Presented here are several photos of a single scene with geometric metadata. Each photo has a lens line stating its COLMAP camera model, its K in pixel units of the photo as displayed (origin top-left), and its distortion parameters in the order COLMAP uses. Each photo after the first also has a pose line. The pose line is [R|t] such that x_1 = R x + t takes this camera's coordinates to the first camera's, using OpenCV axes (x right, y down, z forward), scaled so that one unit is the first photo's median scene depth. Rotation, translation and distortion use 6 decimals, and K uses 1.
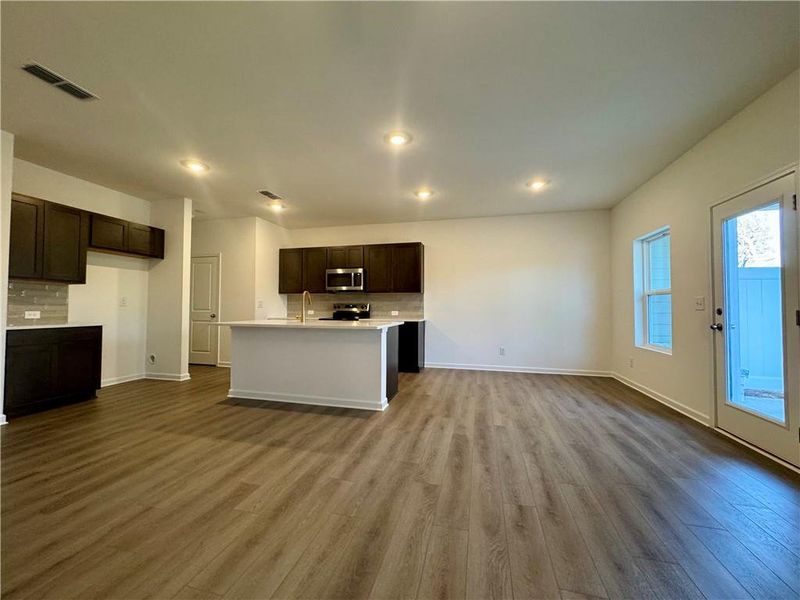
lens RADIAL K [[319.4, 0, 399.1], [0, 319.4, 297.5], [0, 0, 1]] dist [-0.001676, 0.000122]
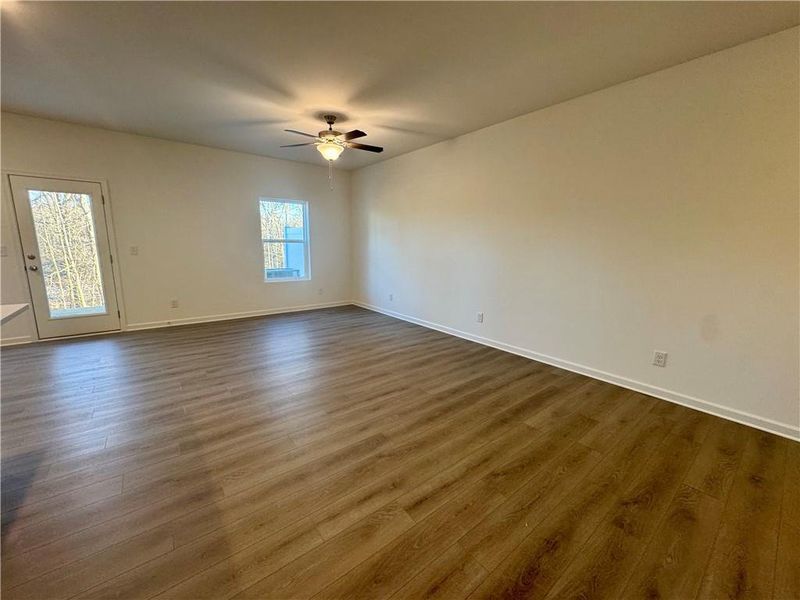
lens RADIAL K [[316.6, 0, 400.0], [0, 316.6, 300.0], [0, 0, 1]] dist [0.000250, -0.000028]
pose [[-0.797685, -0.123639, 0.590264, -0.998797], [-0.035052, 0.986609, 0.159290, -0.043063], [-0.602055, 0.106373, -0.791337, 1.033528]]
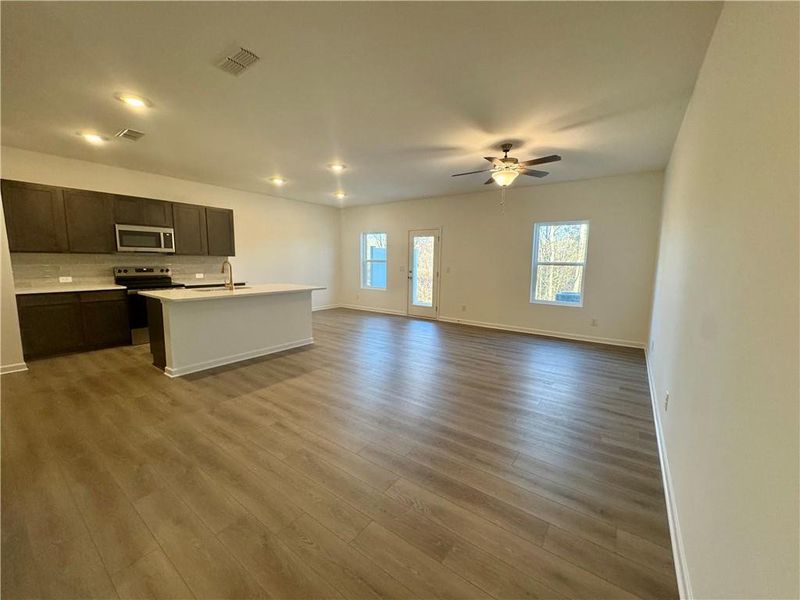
lens RADIAL K [[319.4, 0, 399.1], [0, 319.4, 297.5], [0, 0, 1]] dist [-0.001676, 0.000122]
pose [[0.365271, -0.105168, 0.924942, -1.362102], [-0.041433, 0.990777, 0.129016, -0.073652], [-0.929979, -0.085449, 0.357544, 0.109497]]
